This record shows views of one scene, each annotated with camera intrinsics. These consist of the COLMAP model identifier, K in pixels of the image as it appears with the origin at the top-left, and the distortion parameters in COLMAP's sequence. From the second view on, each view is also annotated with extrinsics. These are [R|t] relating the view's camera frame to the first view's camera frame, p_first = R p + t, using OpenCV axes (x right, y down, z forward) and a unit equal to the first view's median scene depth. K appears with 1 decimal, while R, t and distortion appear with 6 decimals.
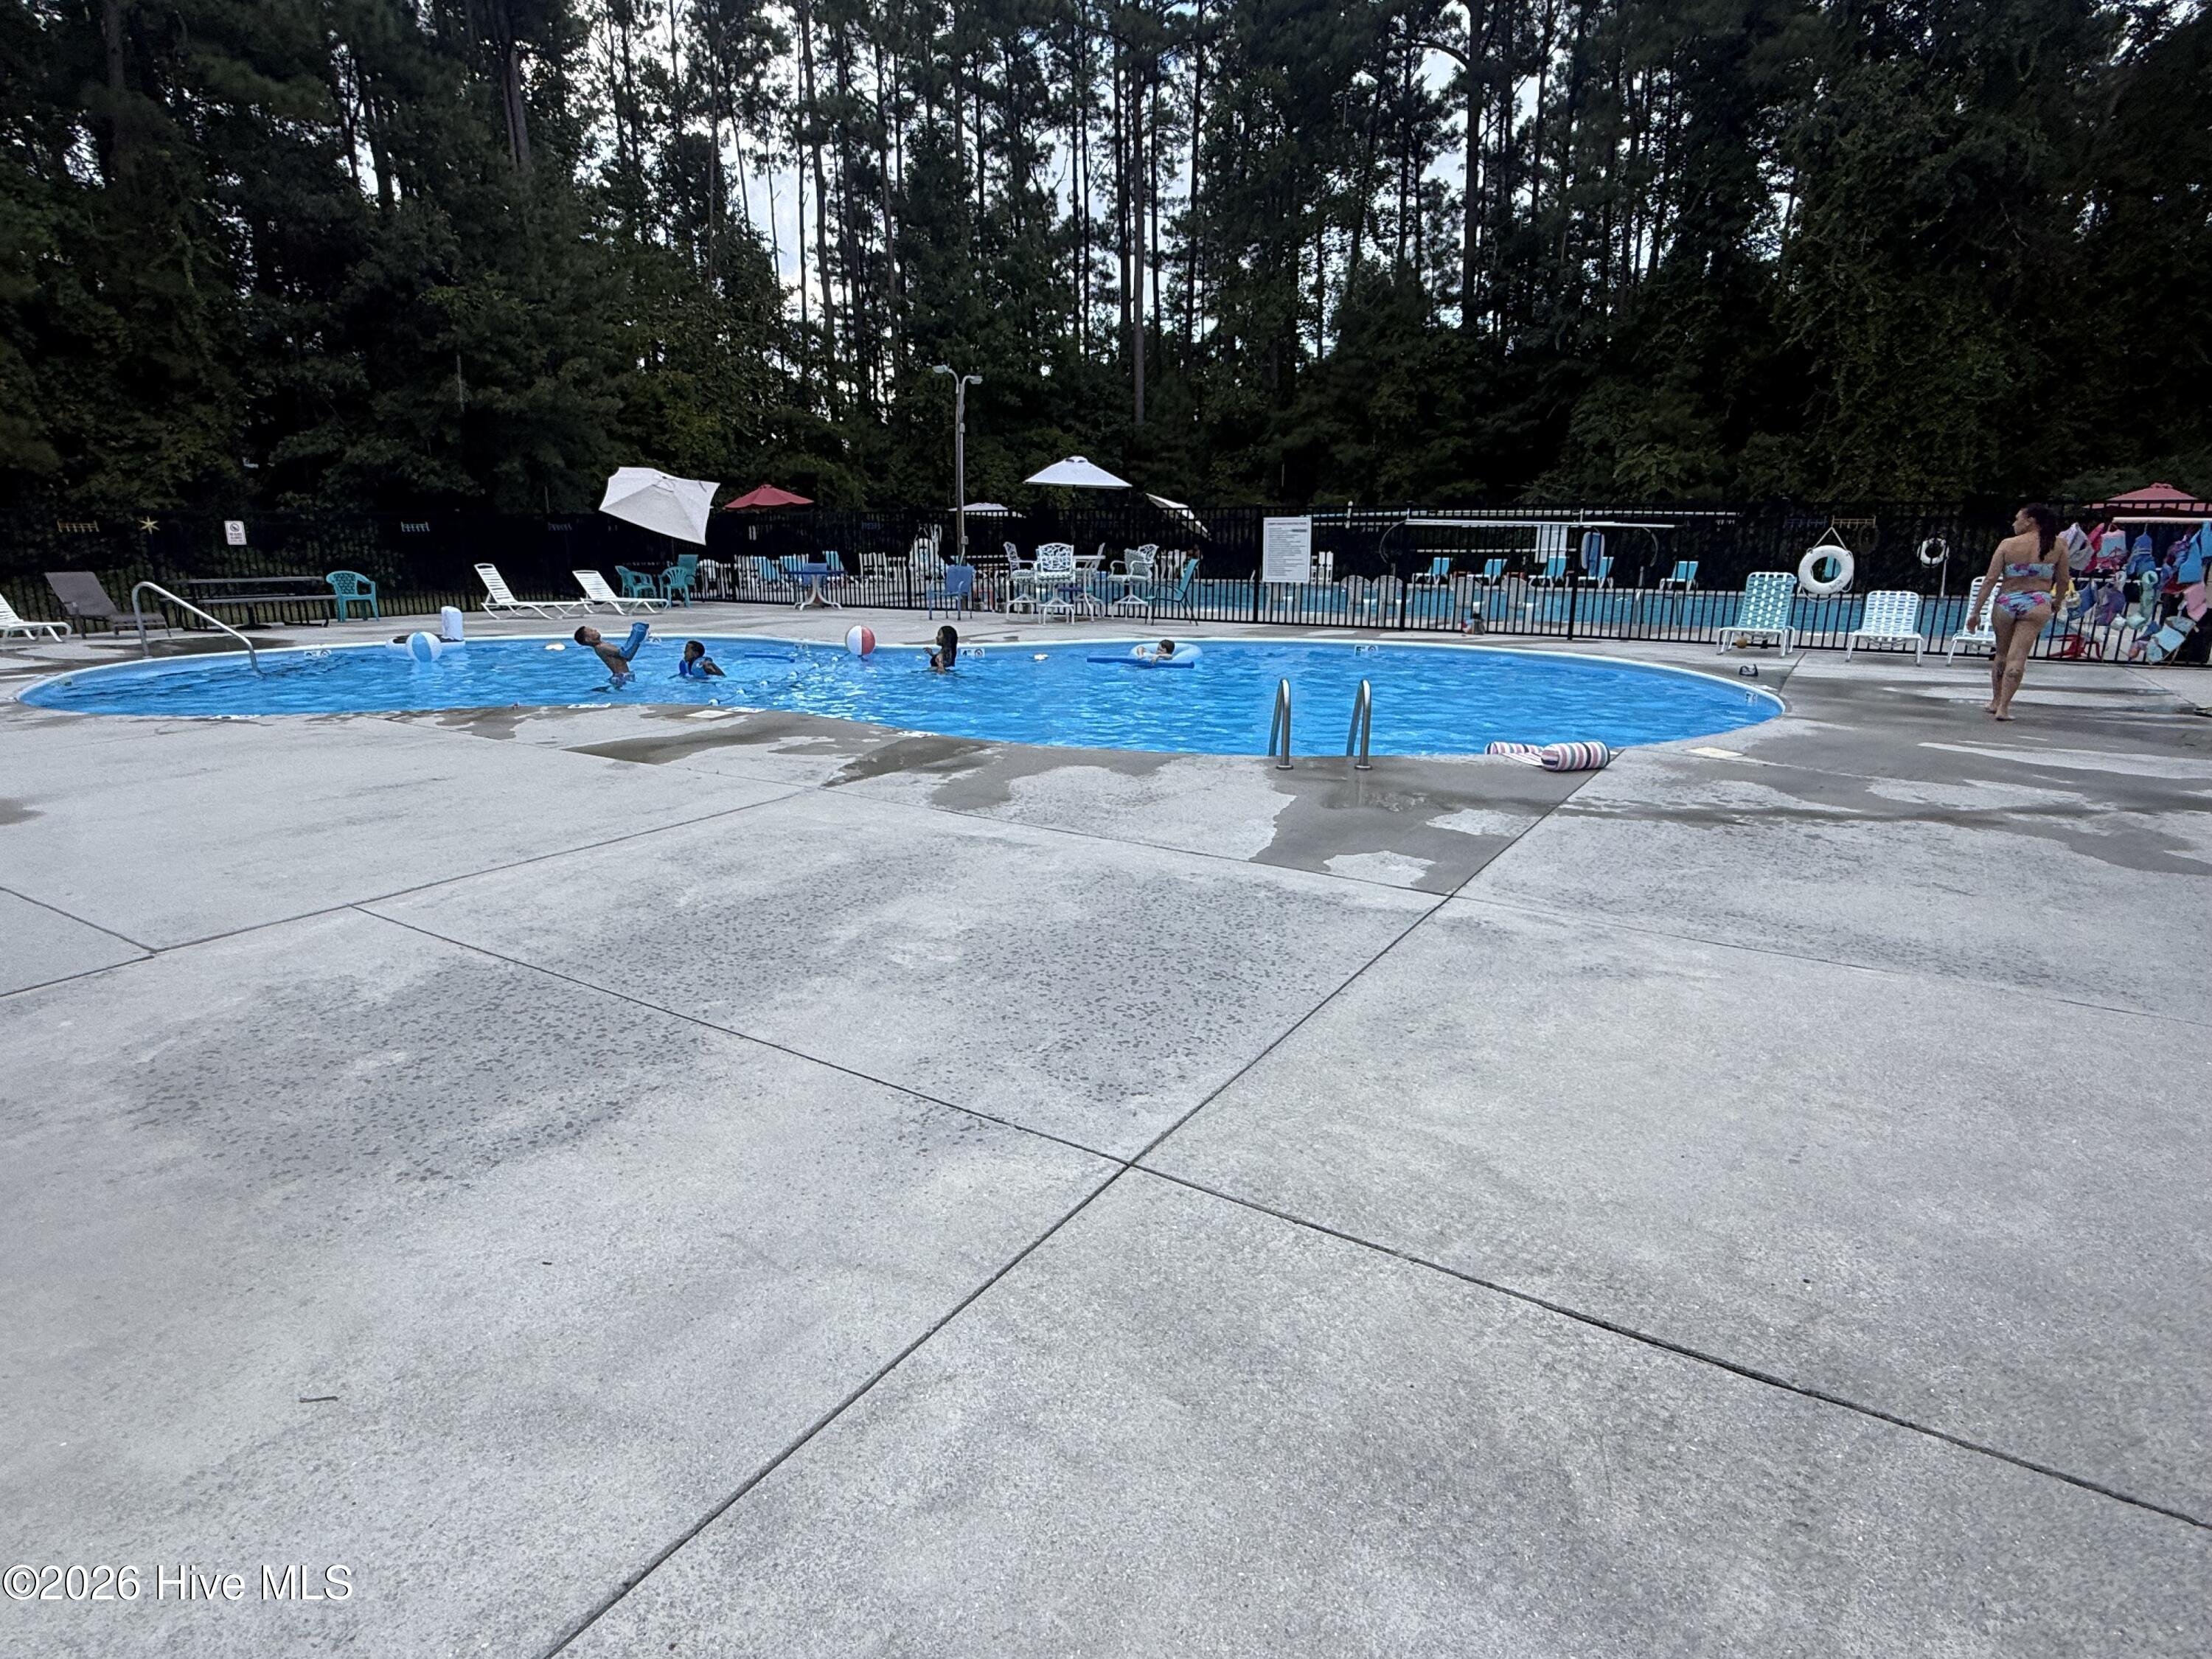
lens RADIAL K [[1136.3, 0, 1106.0], [0, 1136.3, 829.5], [0, 0, 1]] dist [-0.002513, -0.000770]
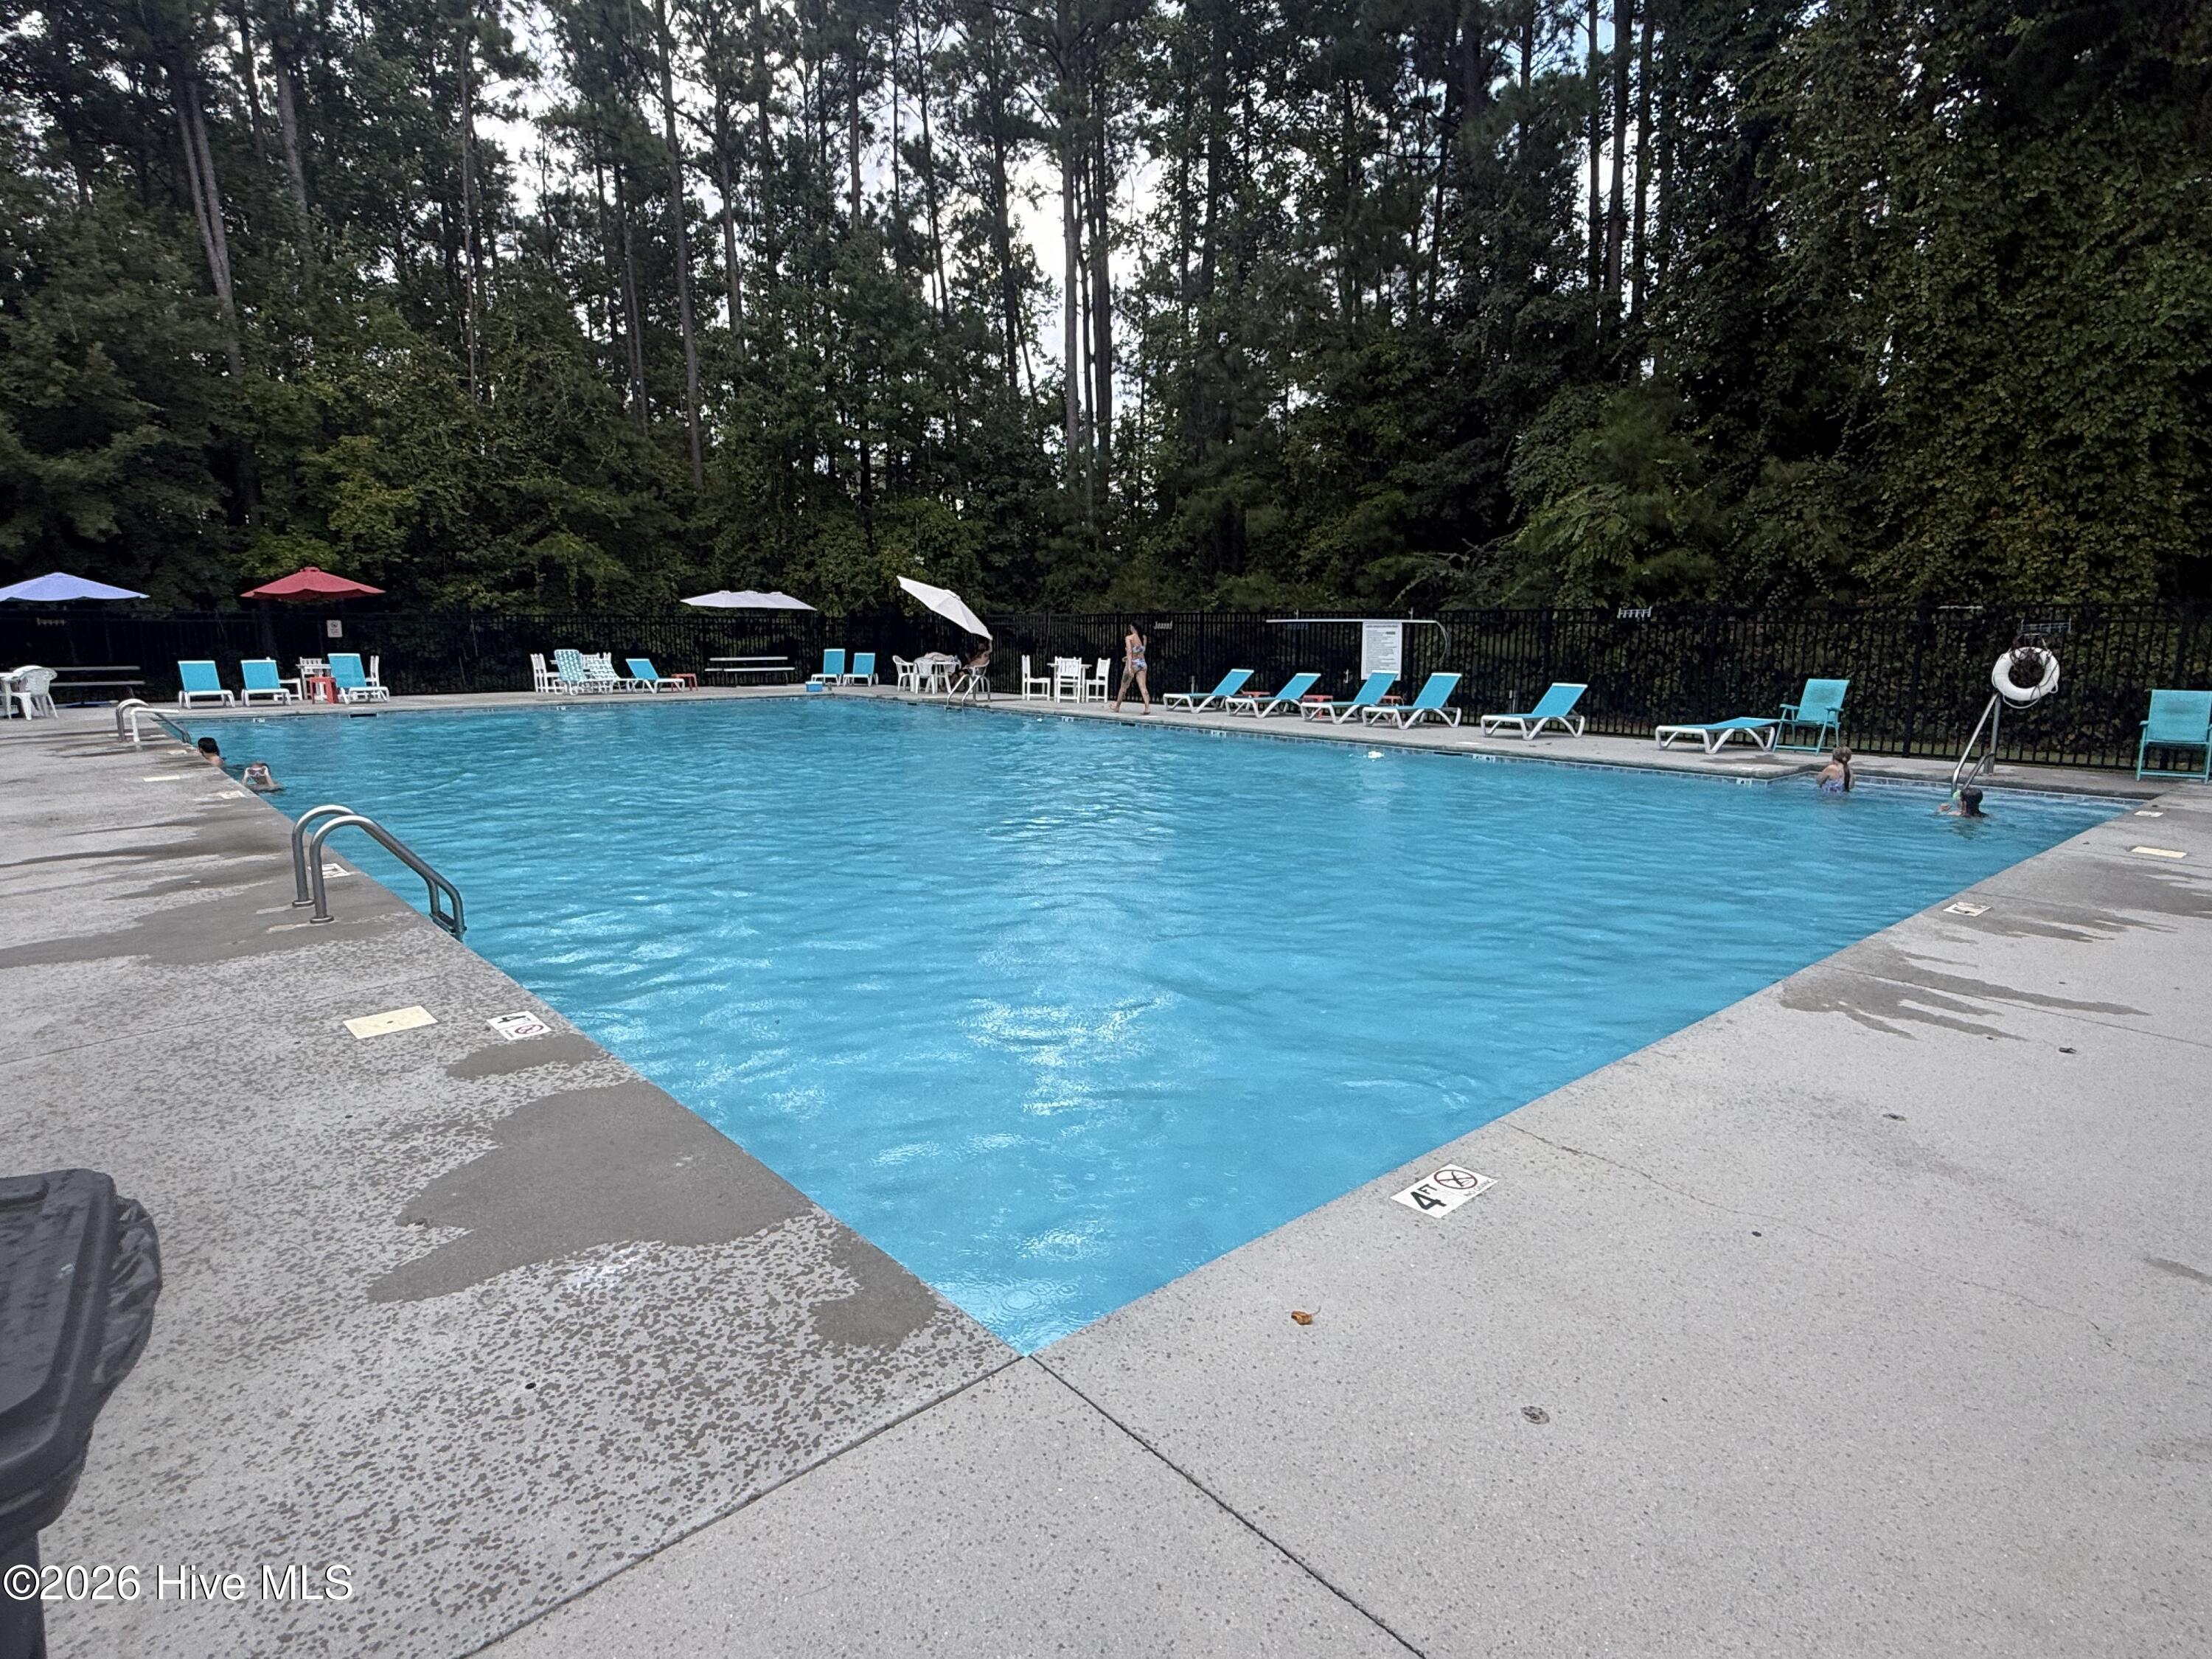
lens RADIAL K [[1136.3, 0, 1106.0], [0, 1136.3, 829.5], [0, 0, 1]] dist [-0.002513, -0.000770]
pose [[0.955719, 0.053515, -0.289375, 0.425552], [-0.074450, 0.995307, -0.061819, -0.103388], [0.284708, 0.080626, 0.955218, 0.372693]]
